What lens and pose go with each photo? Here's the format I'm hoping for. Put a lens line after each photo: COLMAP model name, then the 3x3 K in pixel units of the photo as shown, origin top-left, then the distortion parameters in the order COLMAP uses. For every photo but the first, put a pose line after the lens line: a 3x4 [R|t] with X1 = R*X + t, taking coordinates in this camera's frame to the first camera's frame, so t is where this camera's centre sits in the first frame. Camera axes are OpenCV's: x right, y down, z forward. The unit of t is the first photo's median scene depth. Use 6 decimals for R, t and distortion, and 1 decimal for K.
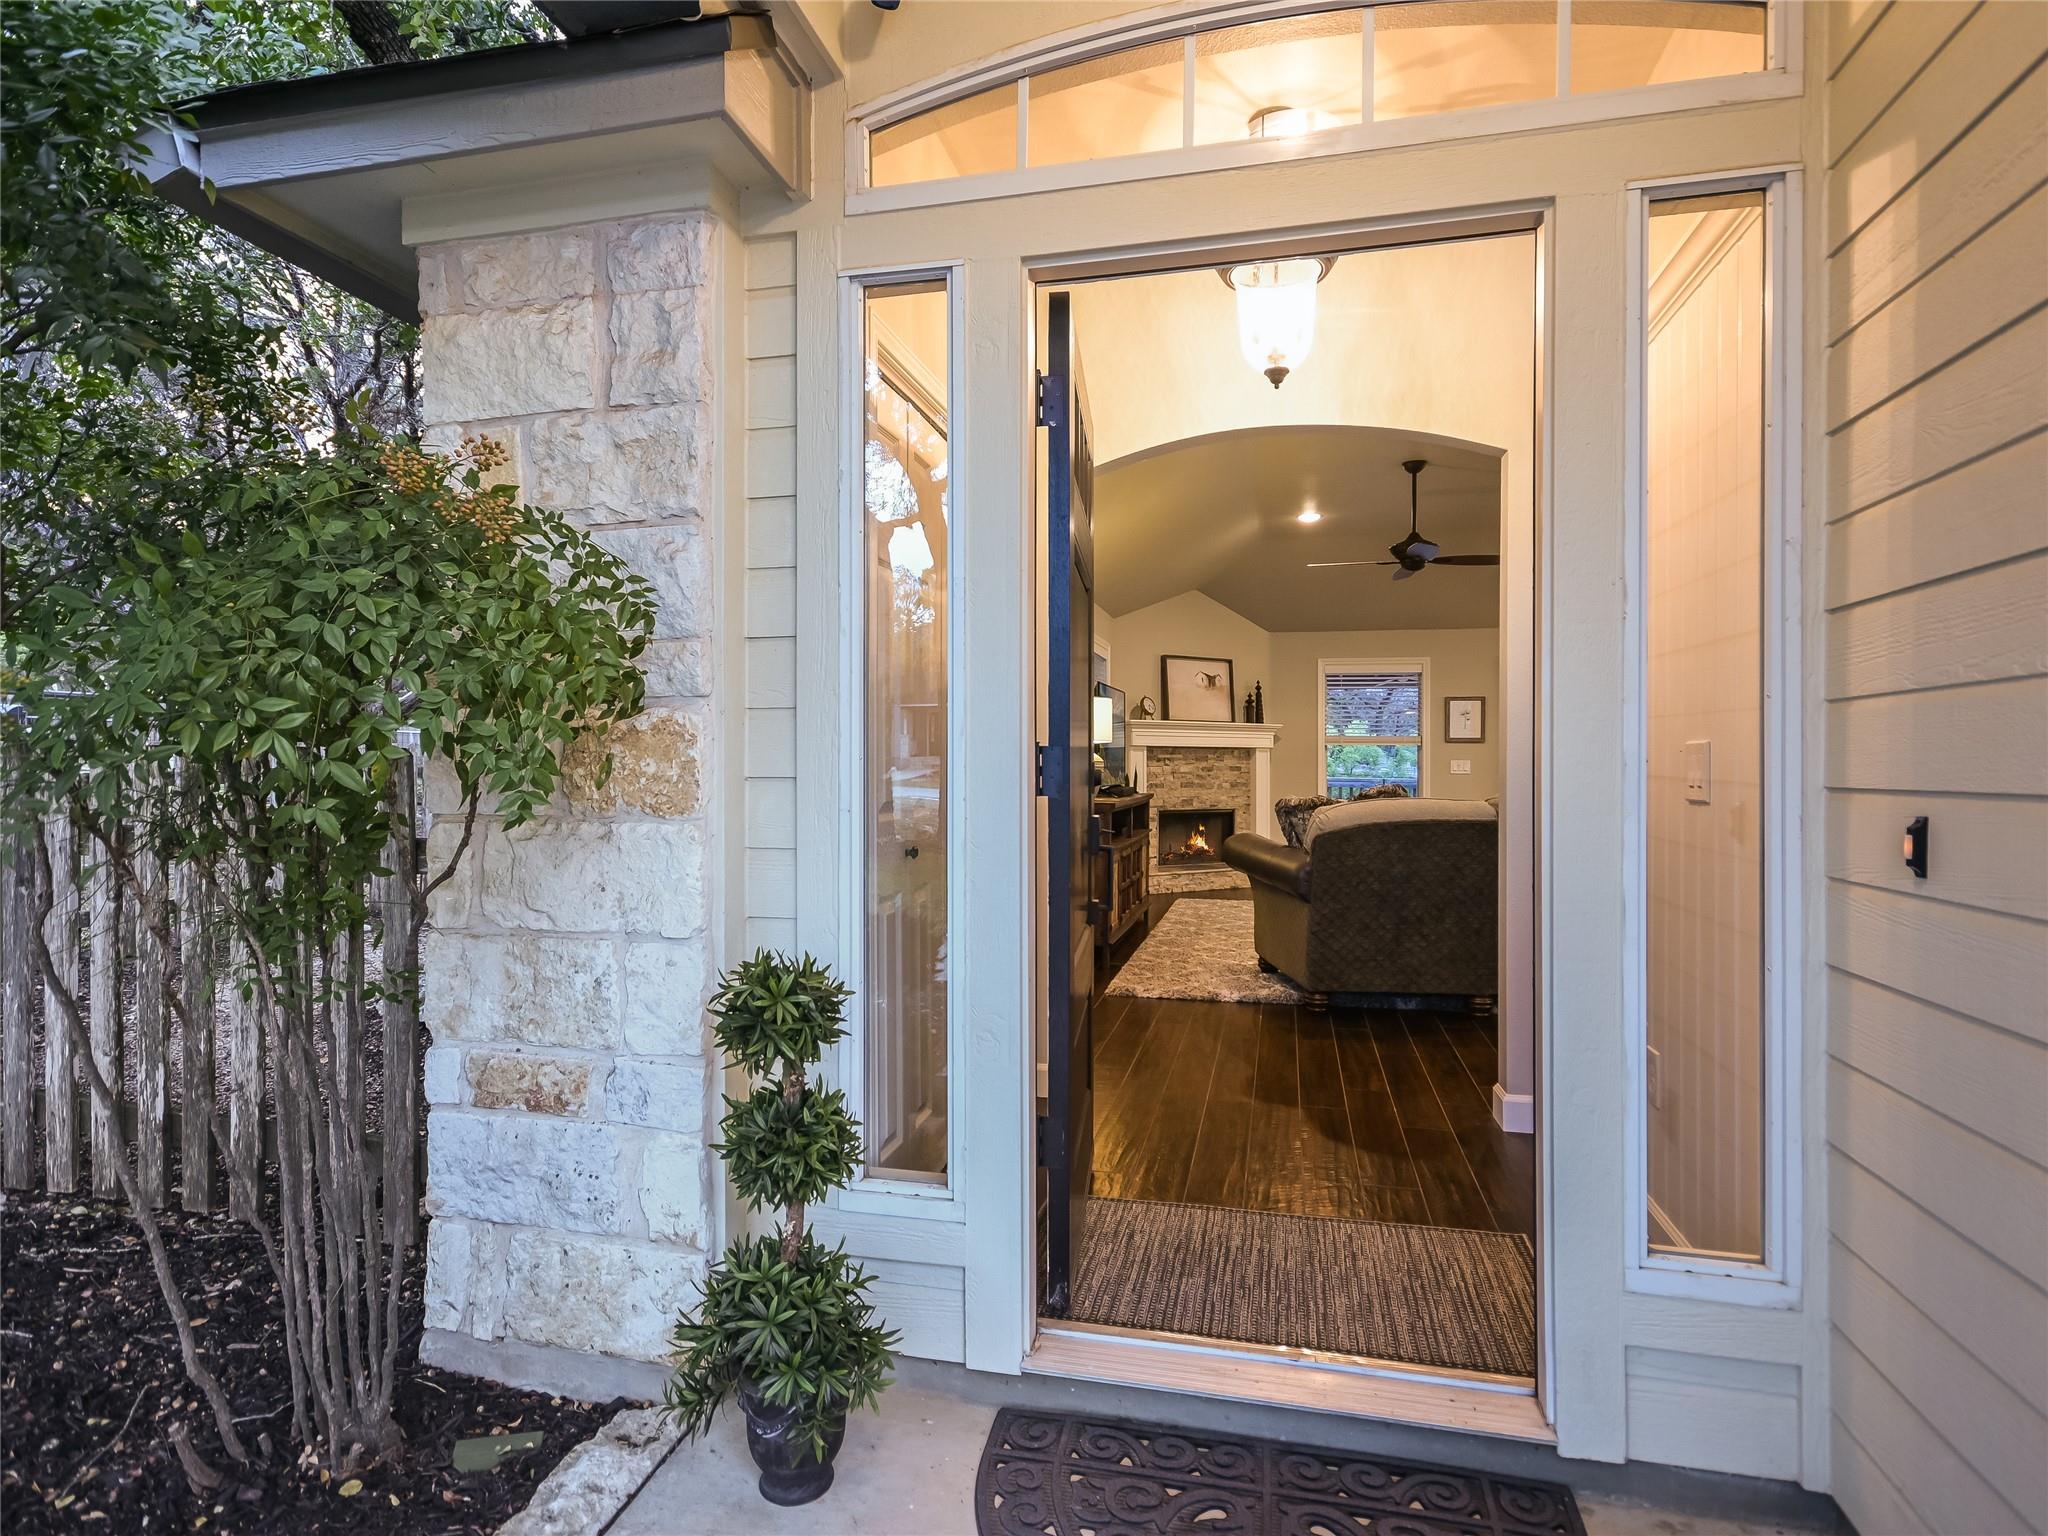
lens RADIAL K [[1067.0, 0, 1024.0], [0, 1067.0, 768.0], [0, 0, 1]] dist [0.007812, 0.002794]
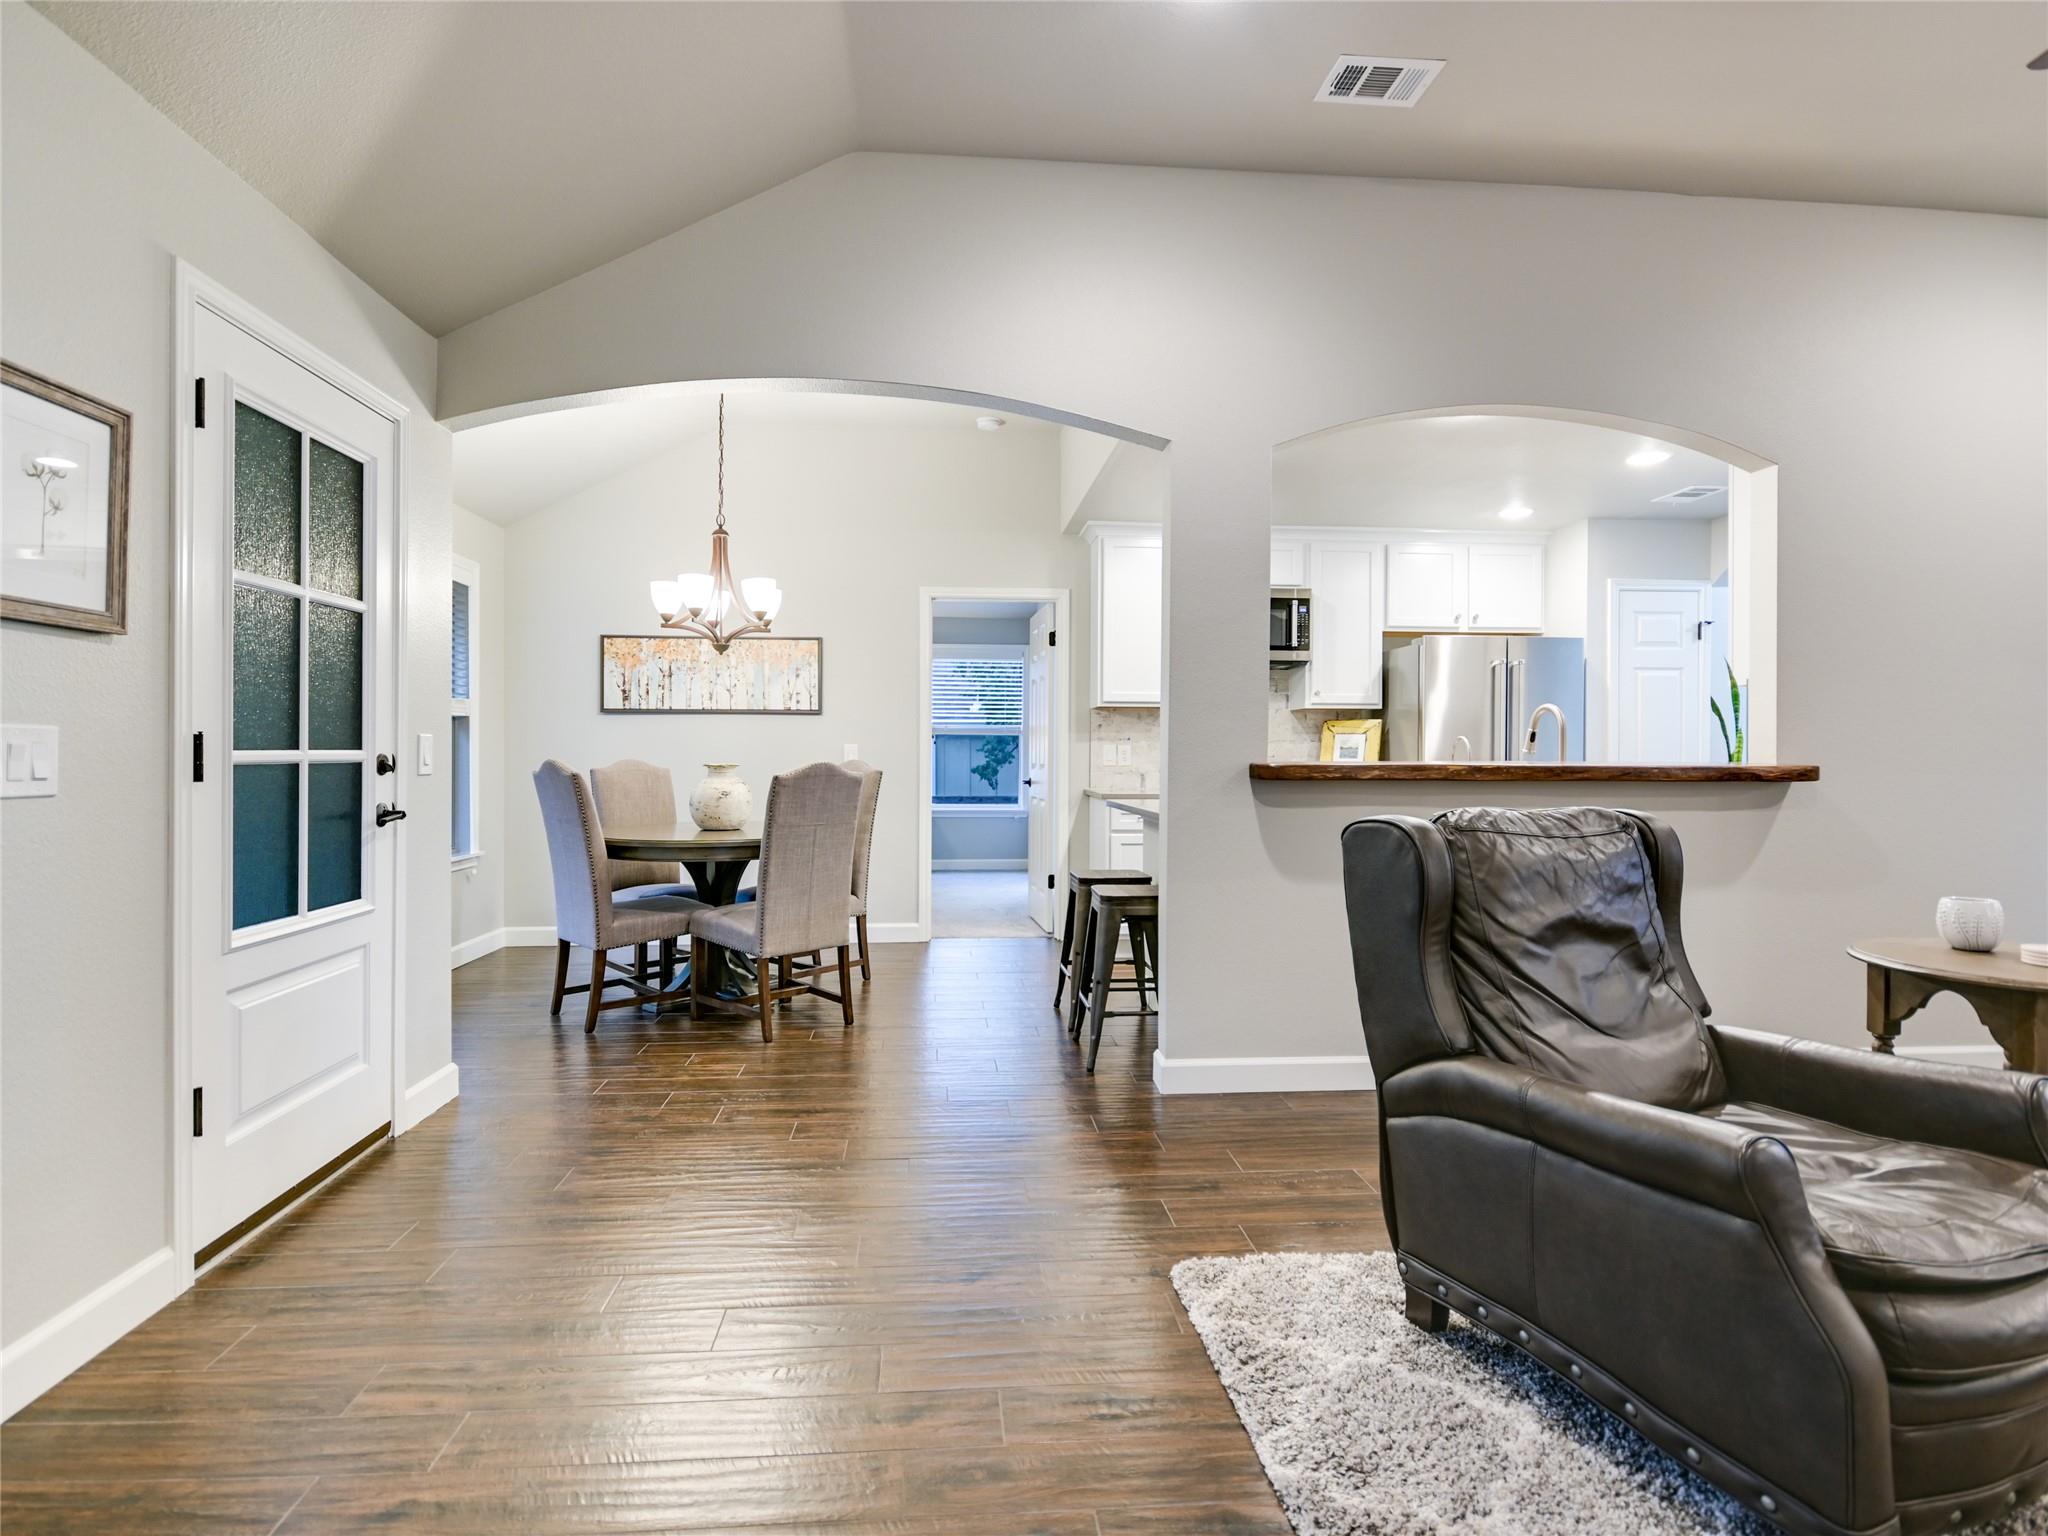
lens RADIAL K [[1045.3, 0, 1009.9], [0, 1045.3, 760.2], [0, 0, 1]] dist [0.003130, 0.000696]
pose [[-0.309860, -0.008349, 0.950746, 0.185177], [0.000316, 0.999960, 0.008884, -0.002411], [-0.950782, 0.003053, -0.309845, 0.889060]]
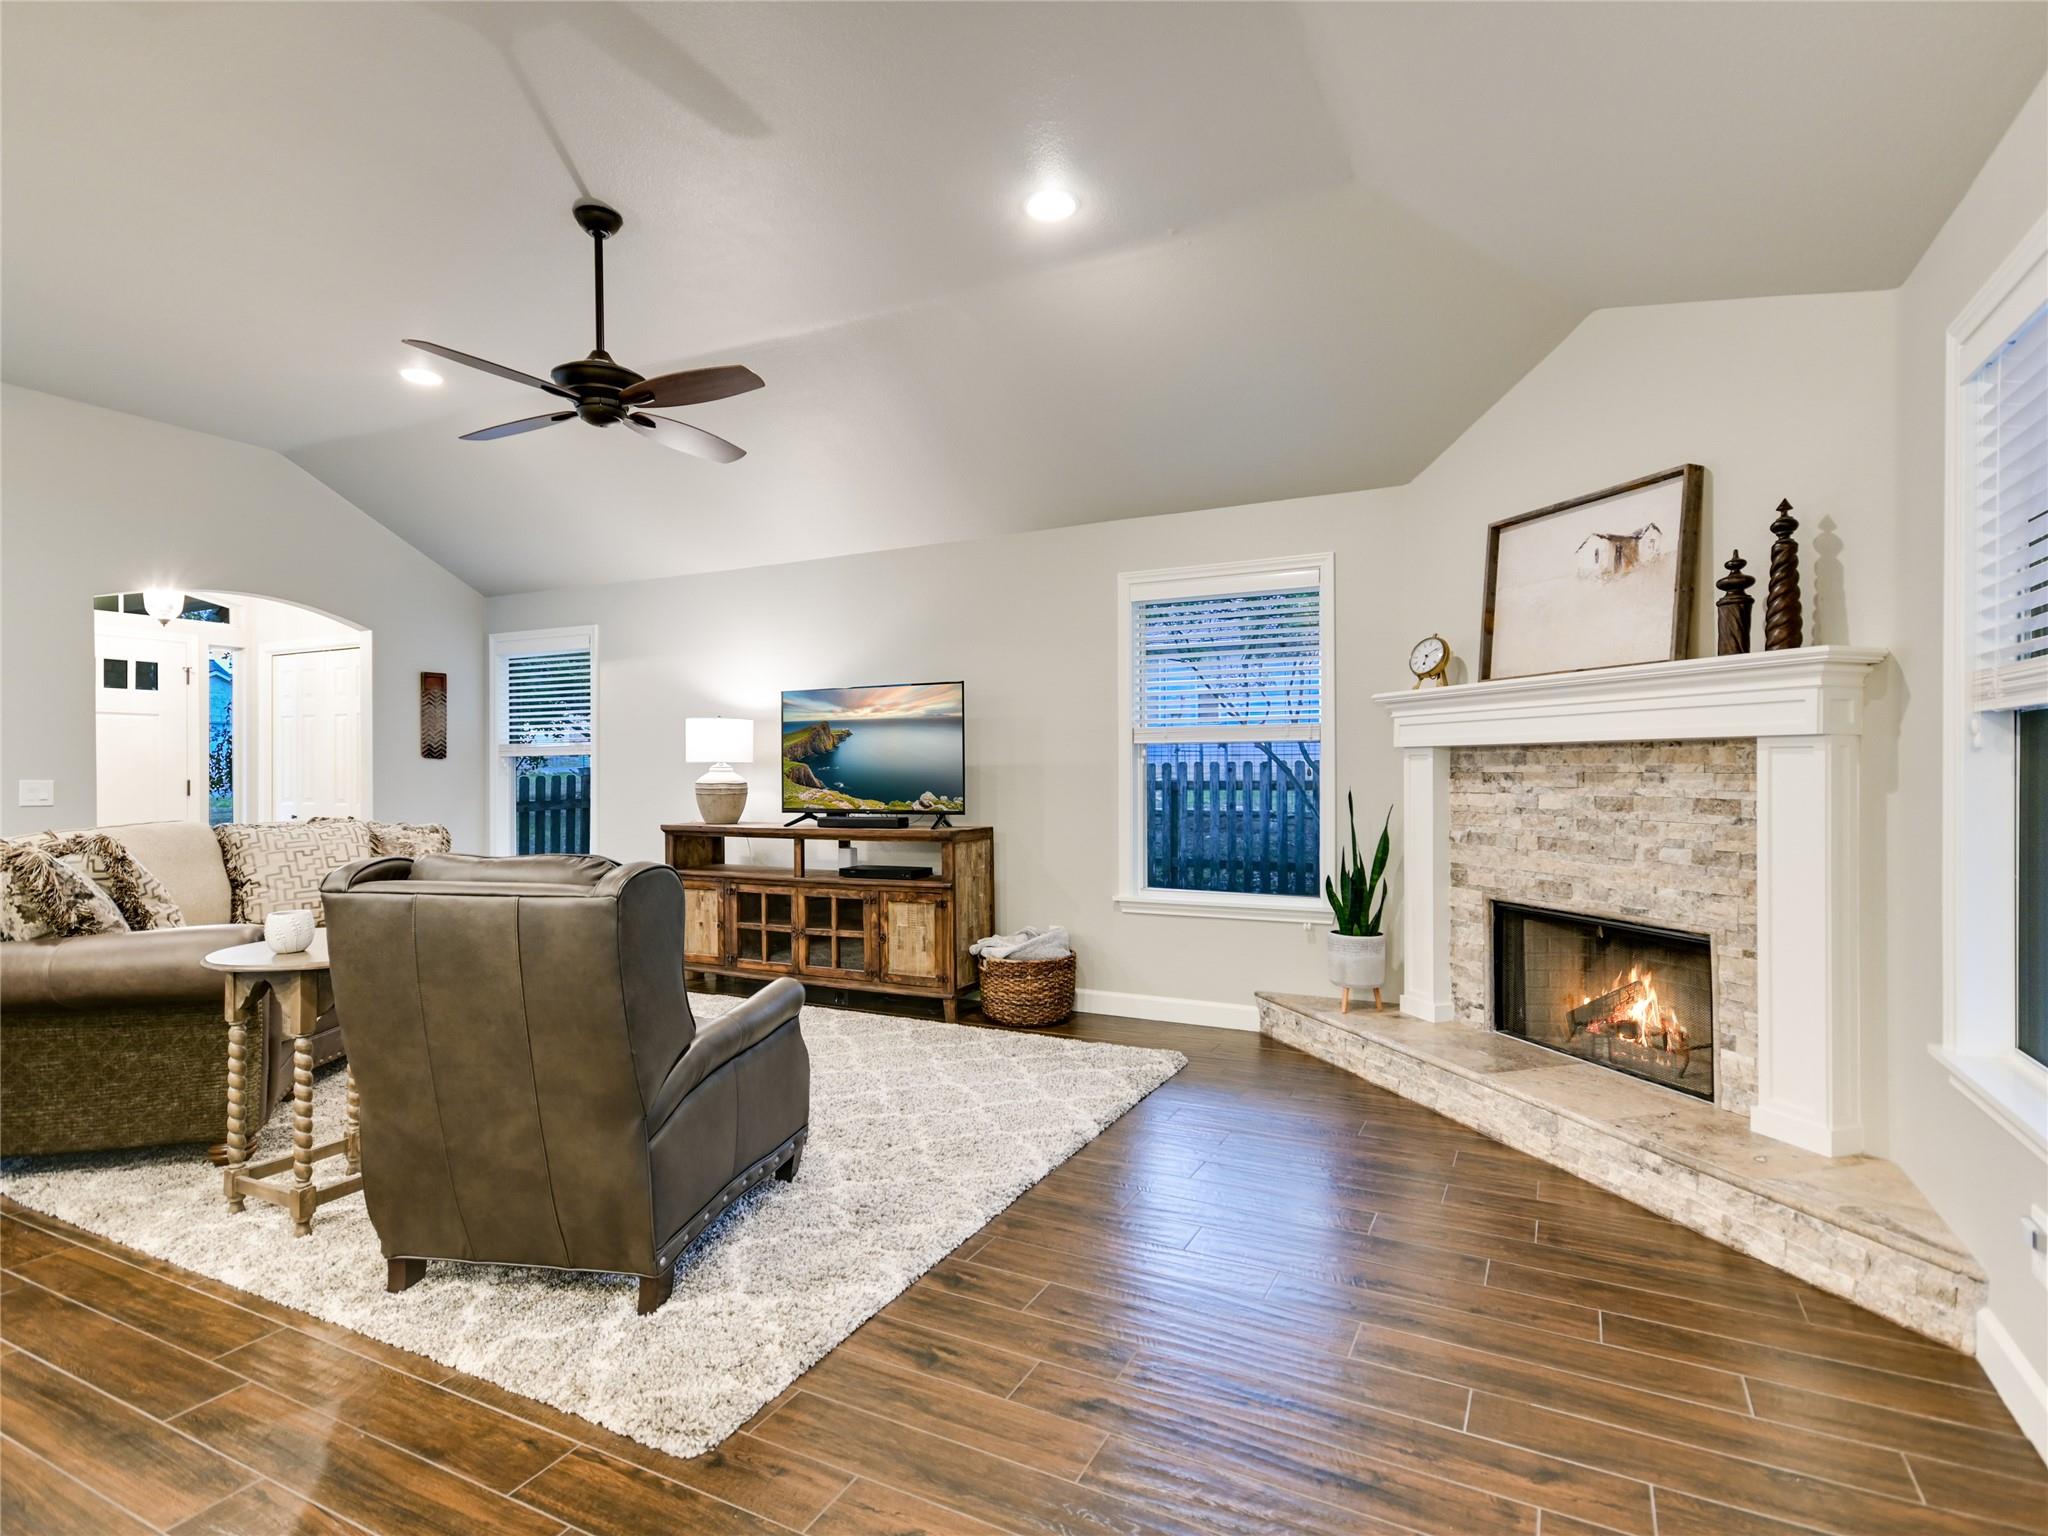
lens RADIAL K [[1067.0, 0, 1024.0], [0, 1067.0, 768.0], [0, 0, 1]] dist [0.007812, 0.002794]
pose [[-0.234550, -0.003888, -0.972096, 0.555011], [-0.002289, 0.999991, -0.003448, -0.009103], [0.972101, 0.001416, -0.234557, 0.886226]]
